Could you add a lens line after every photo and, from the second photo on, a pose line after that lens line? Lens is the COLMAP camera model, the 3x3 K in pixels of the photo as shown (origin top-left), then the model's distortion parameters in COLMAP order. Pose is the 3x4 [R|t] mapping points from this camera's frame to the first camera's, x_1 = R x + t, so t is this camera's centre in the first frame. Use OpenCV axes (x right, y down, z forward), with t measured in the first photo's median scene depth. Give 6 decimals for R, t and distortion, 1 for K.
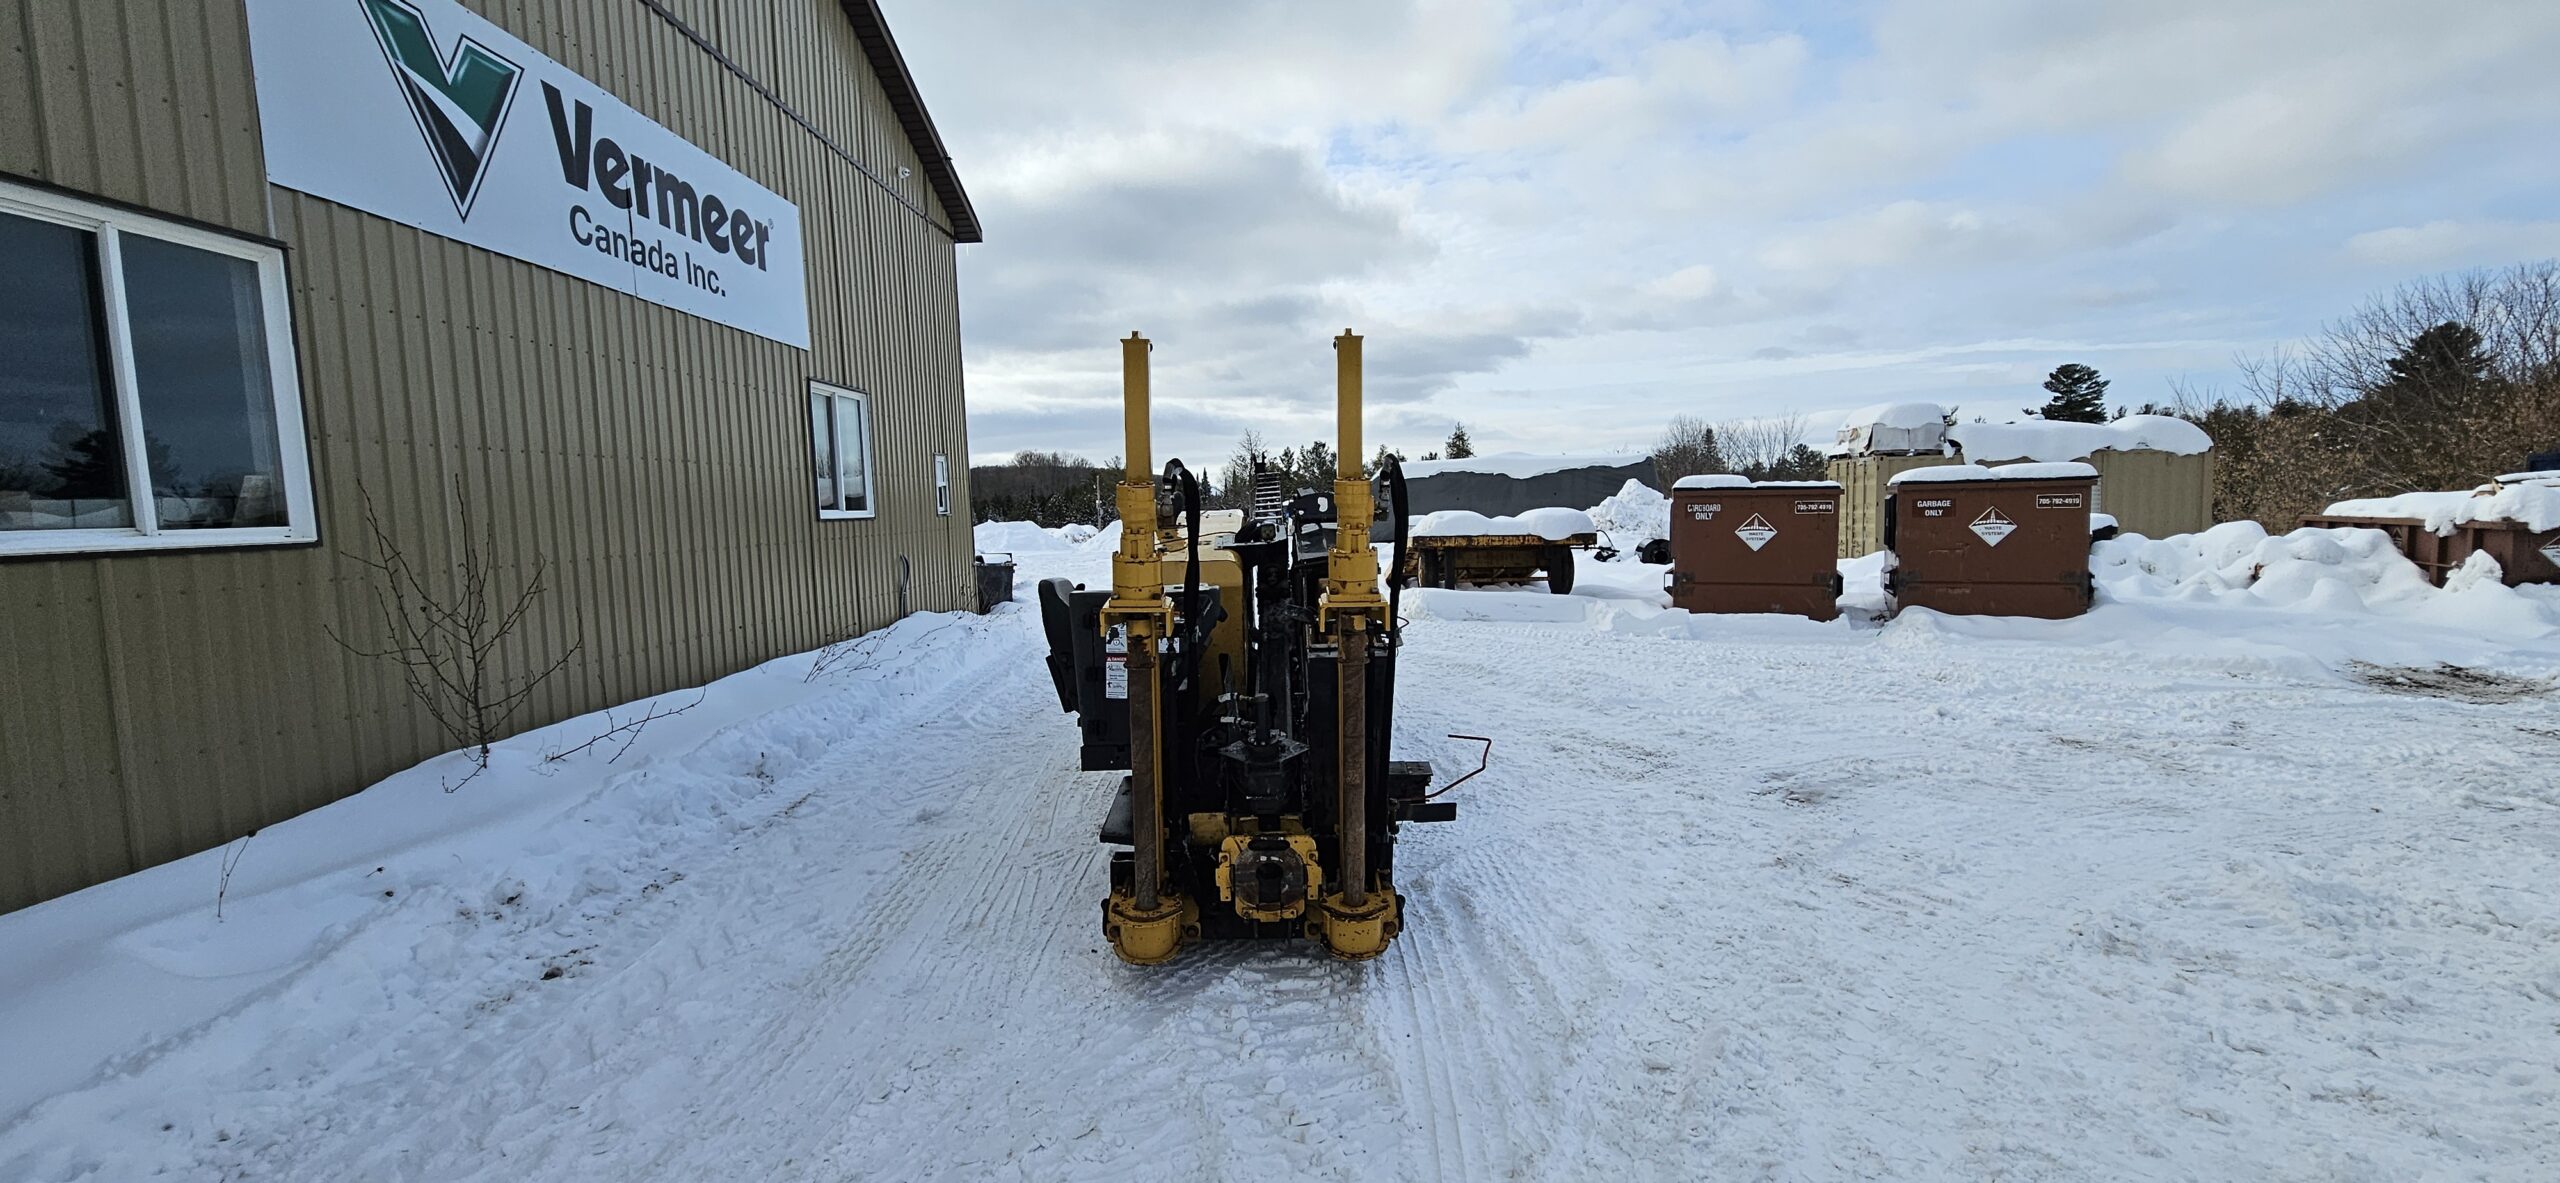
lens RADIAL K [[1046.3, 0, 1272.7], [0, 1046.3, 602.8], [0, 0, 1]] dist [-0.003508, 0.002012]
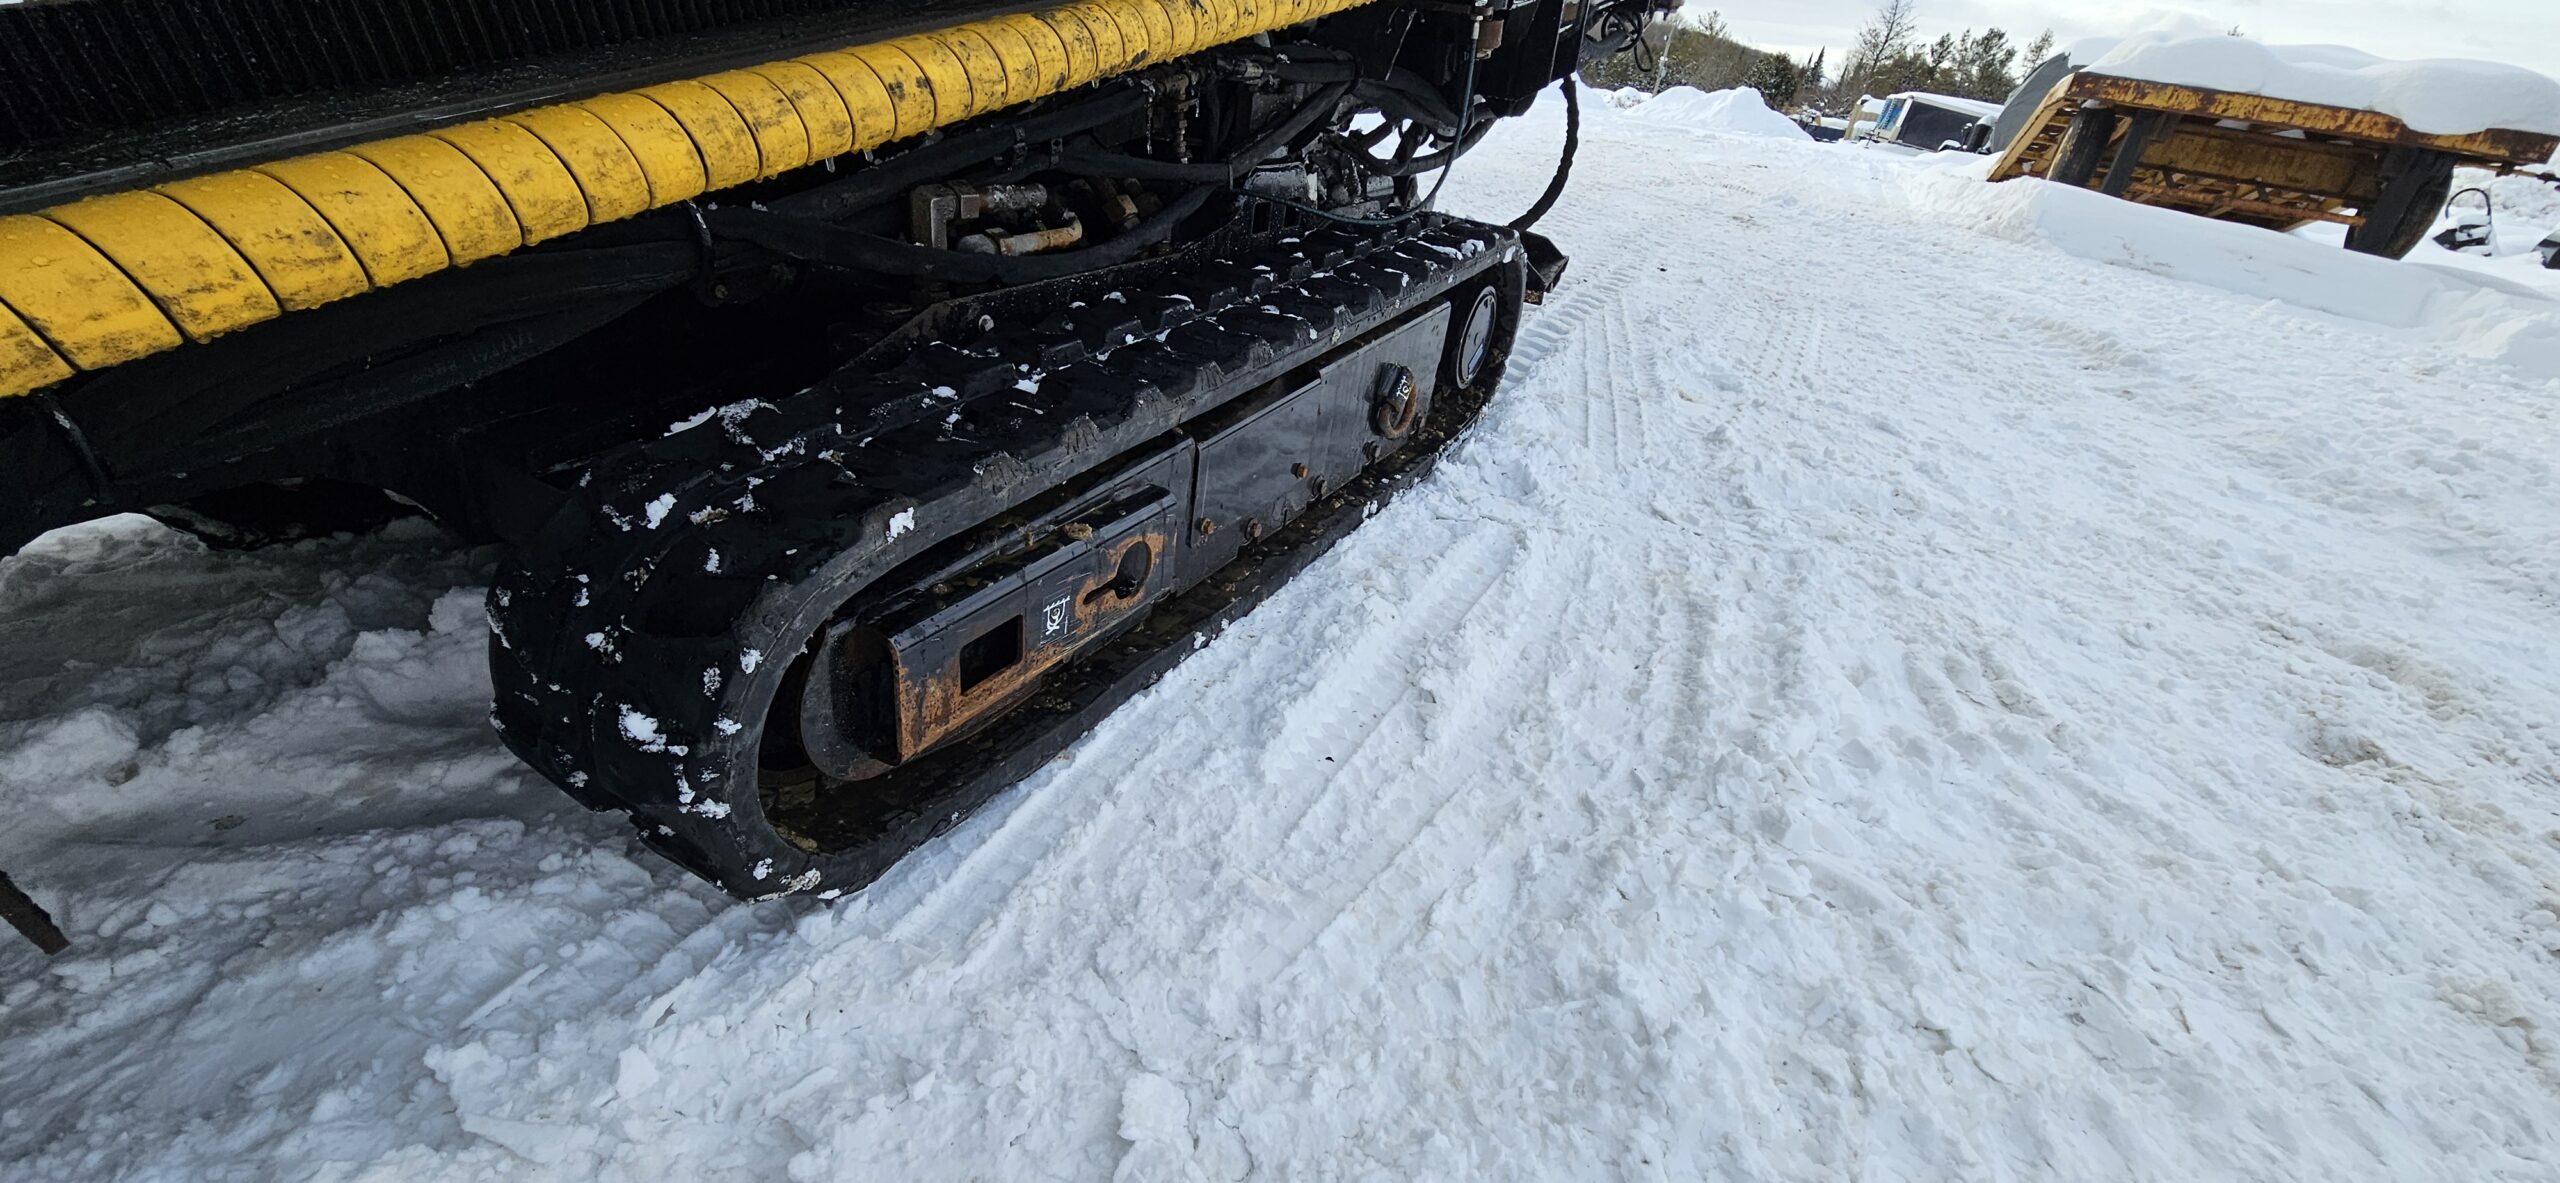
lens RADIAL K [[1046.3, 0, 1282.2], [0, 1046.3, 595.7], [0, 0, 1]] dist [-0.003508, 0.002012]
pose [[0.867676, 0.351824, -0.351223, 0.130488], [-0.196918, 0.891949, 0.407001, 0.059275], [0.456466, -0.283983, 0.843204, 0.647116]]
